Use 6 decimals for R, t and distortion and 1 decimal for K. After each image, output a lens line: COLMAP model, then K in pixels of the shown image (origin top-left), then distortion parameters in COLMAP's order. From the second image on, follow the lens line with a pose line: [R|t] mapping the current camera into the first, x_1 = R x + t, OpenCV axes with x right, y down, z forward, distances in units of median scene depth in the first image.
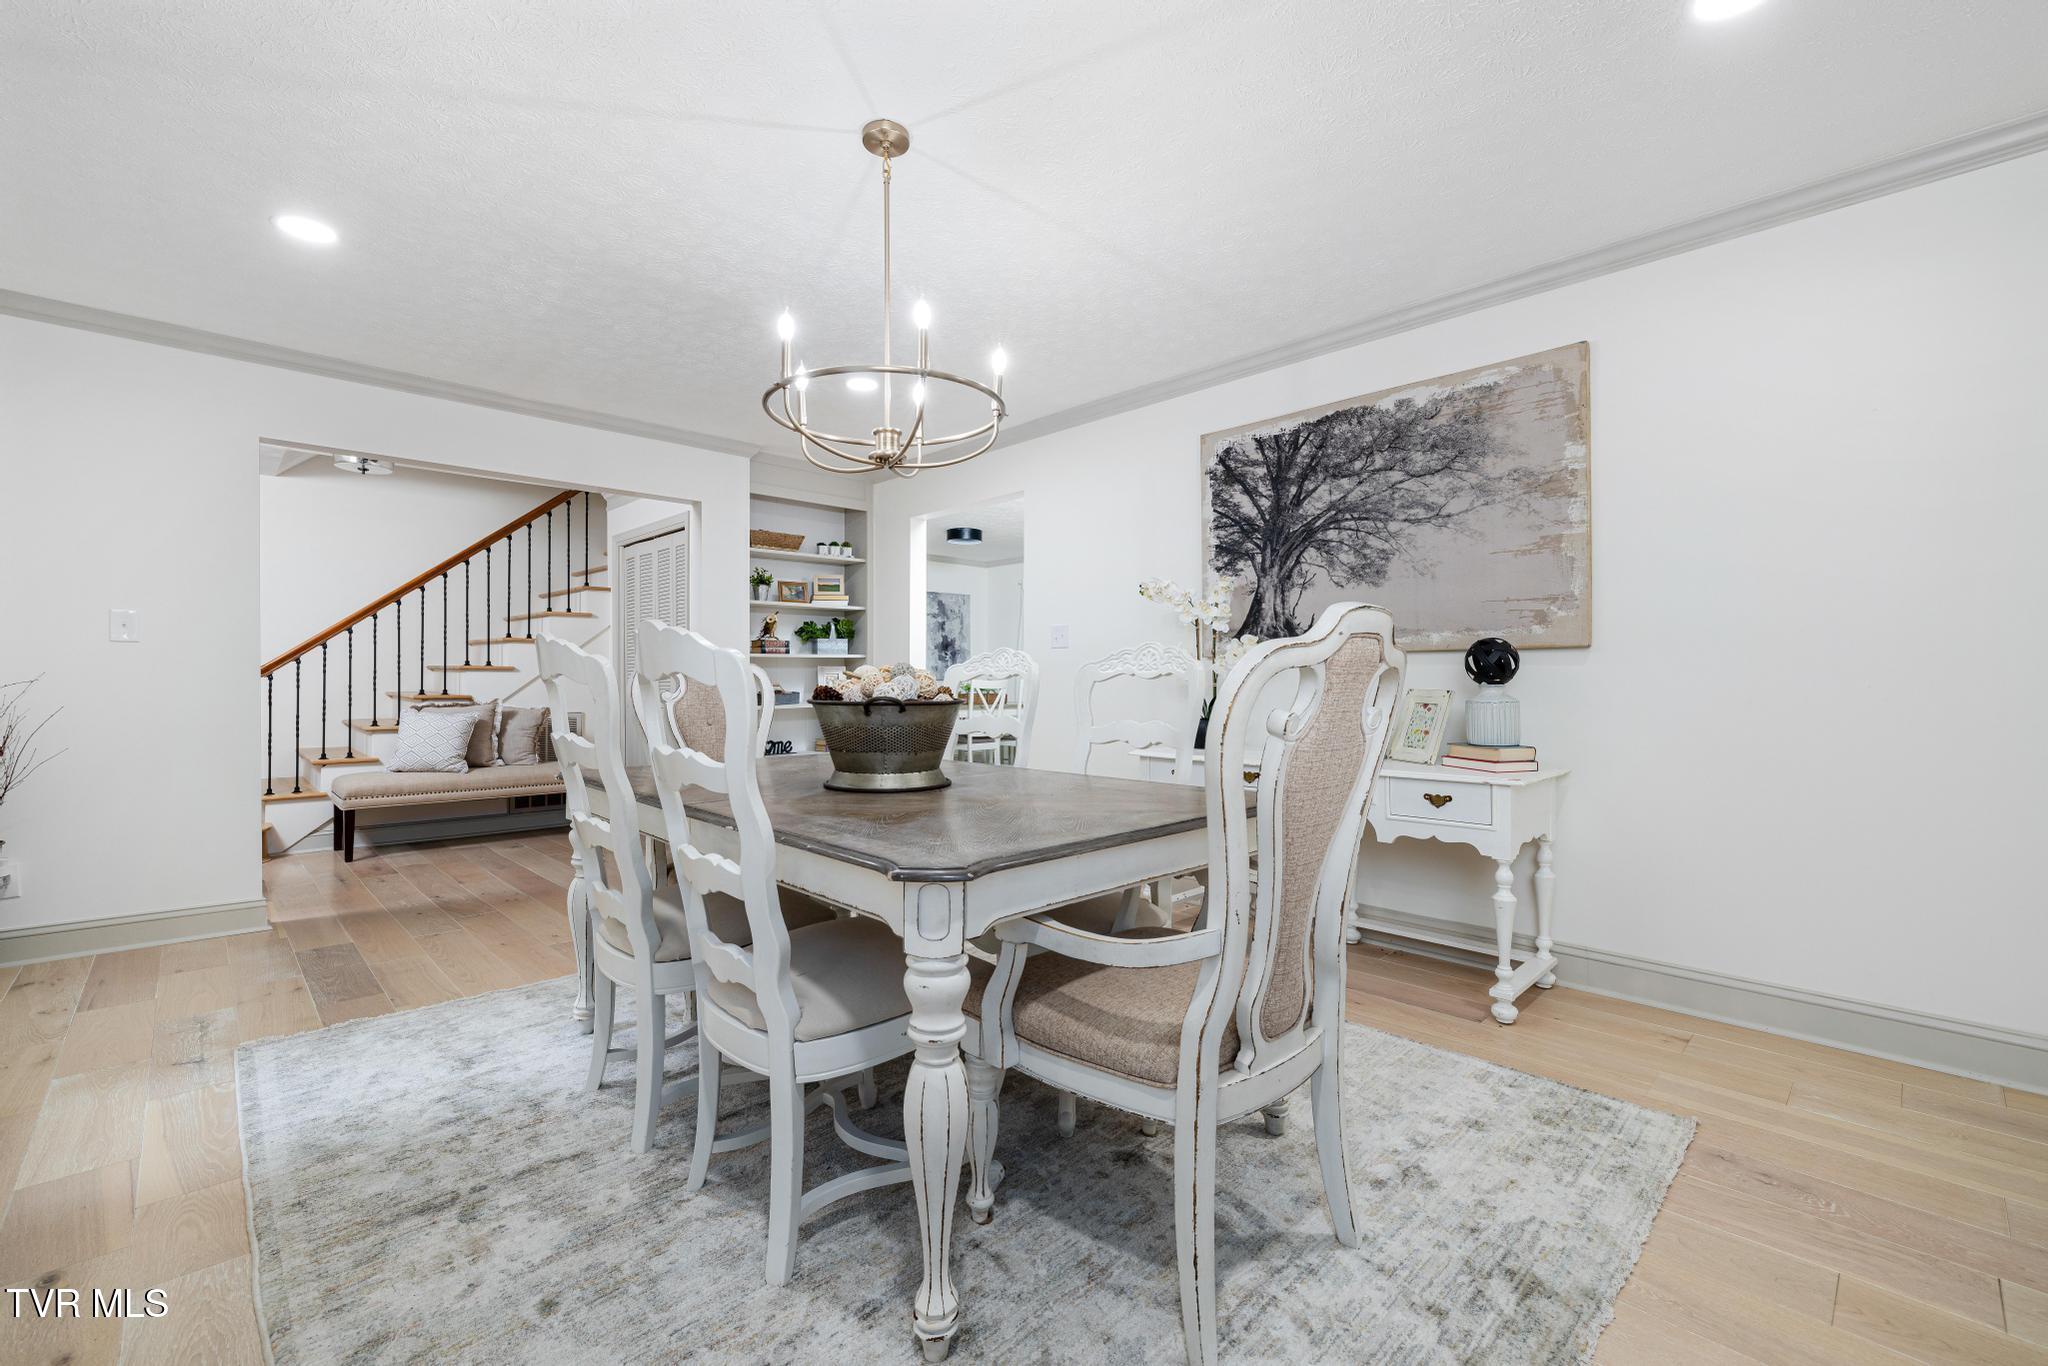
lens RADIAL K [[870.7, 0, 1031.2], [0, 870.7, 676.7], [0, 0, 1]] dist [-0.000677, -0.000098]
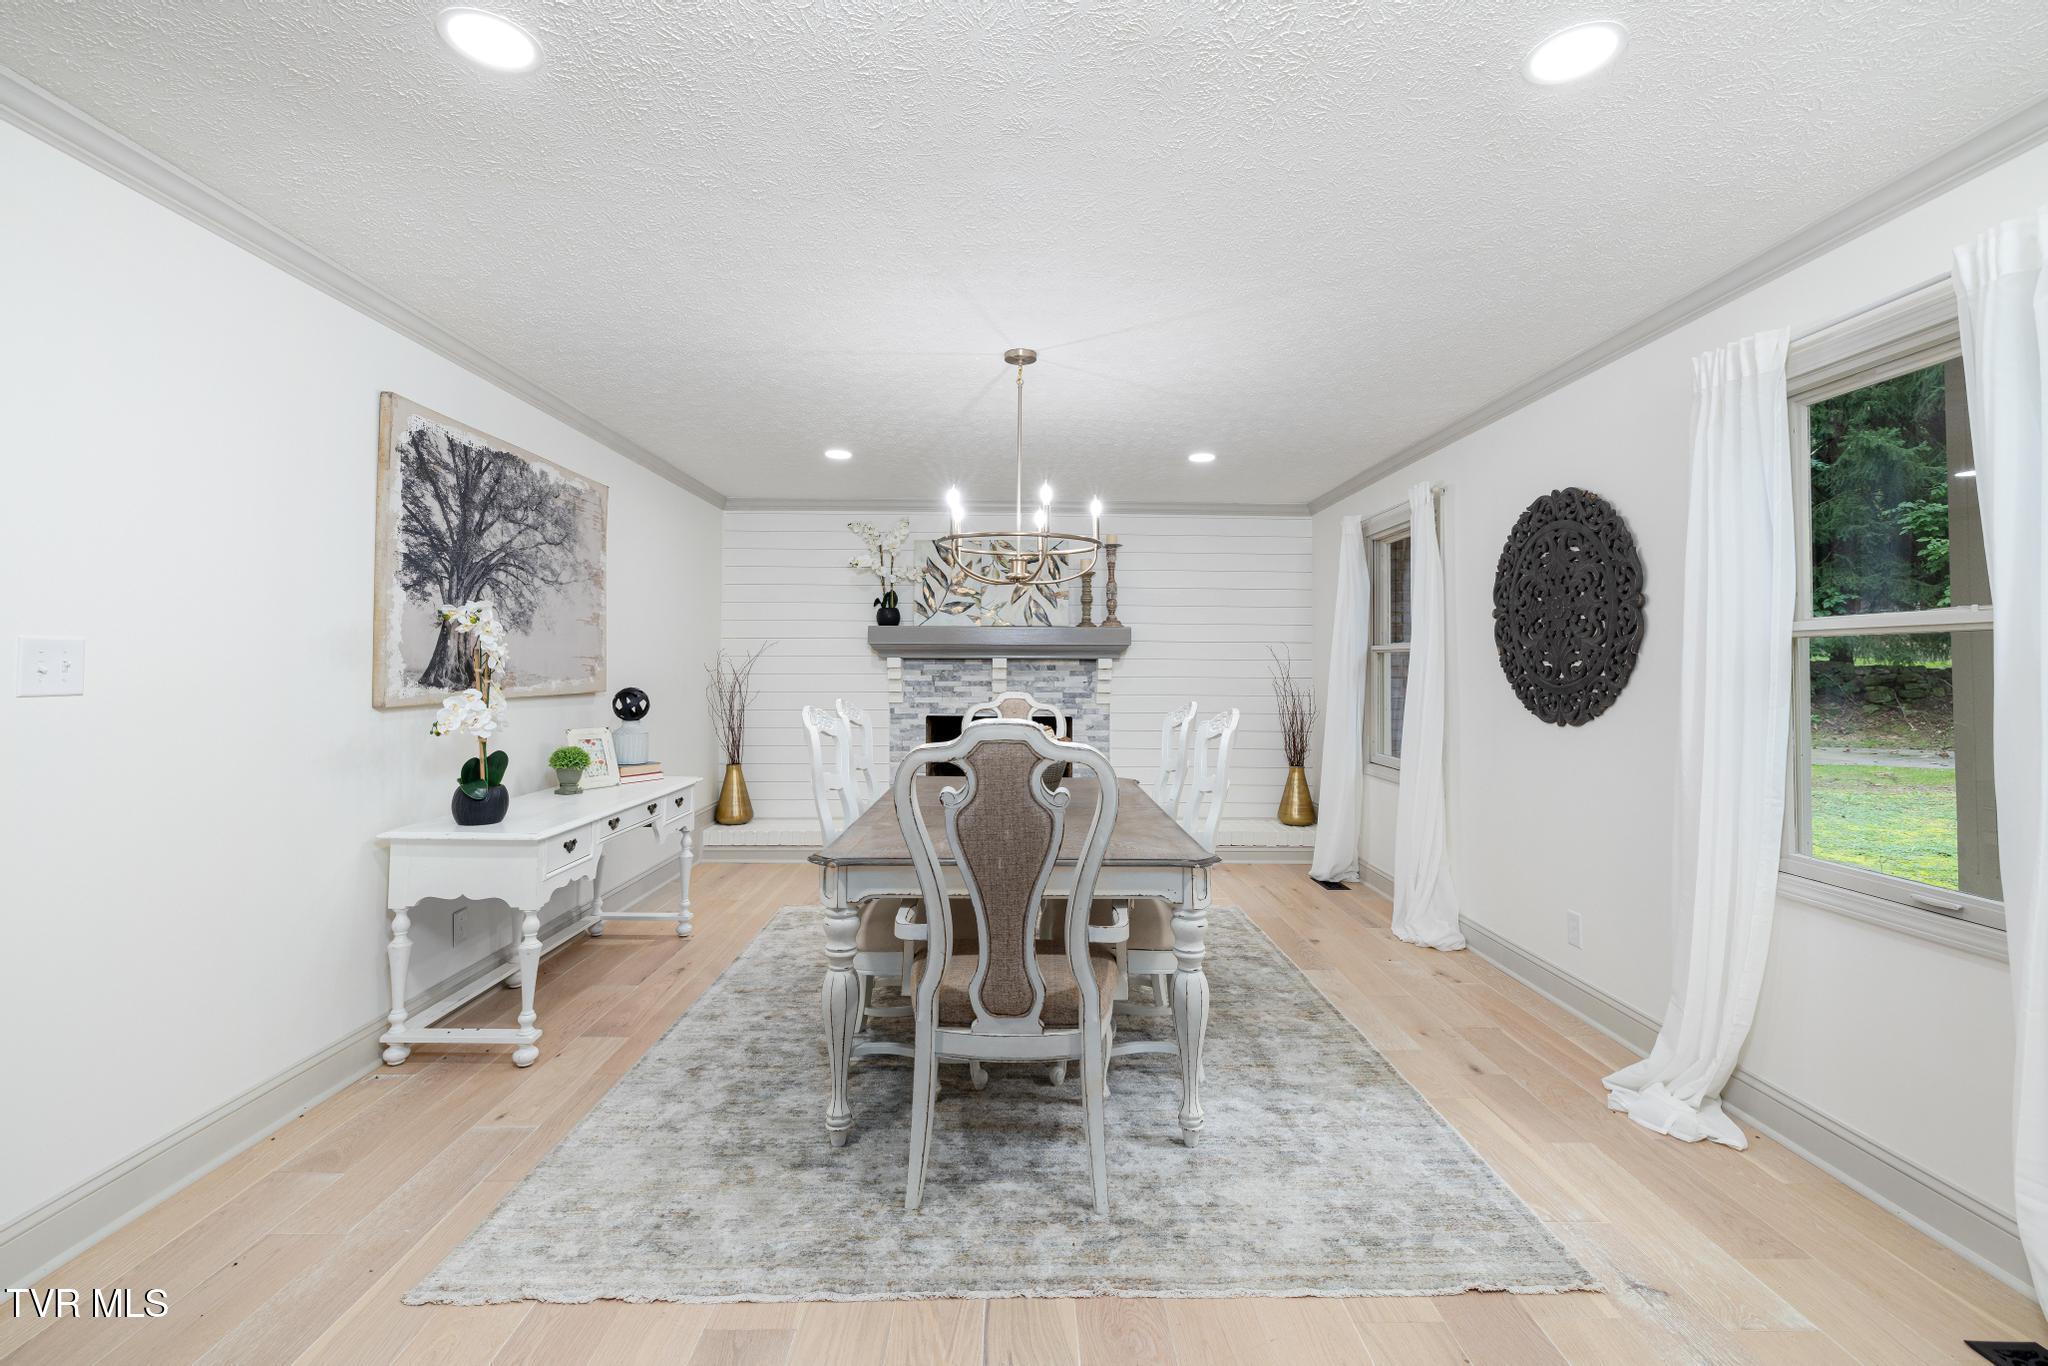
lens RADIAL K [[870.7, 0, 1029.2], [0, 870.7, 668.9], [0, 0, 1]] dist [-0.000677, -0.000098]
pose [[-0.732574, -0.003483, 0.680678, -0.703794], [-0.004263, 0.999991, 0.000528, -0.059847], [-0.680674, -0.002515, -0.732583, 1.239242]]
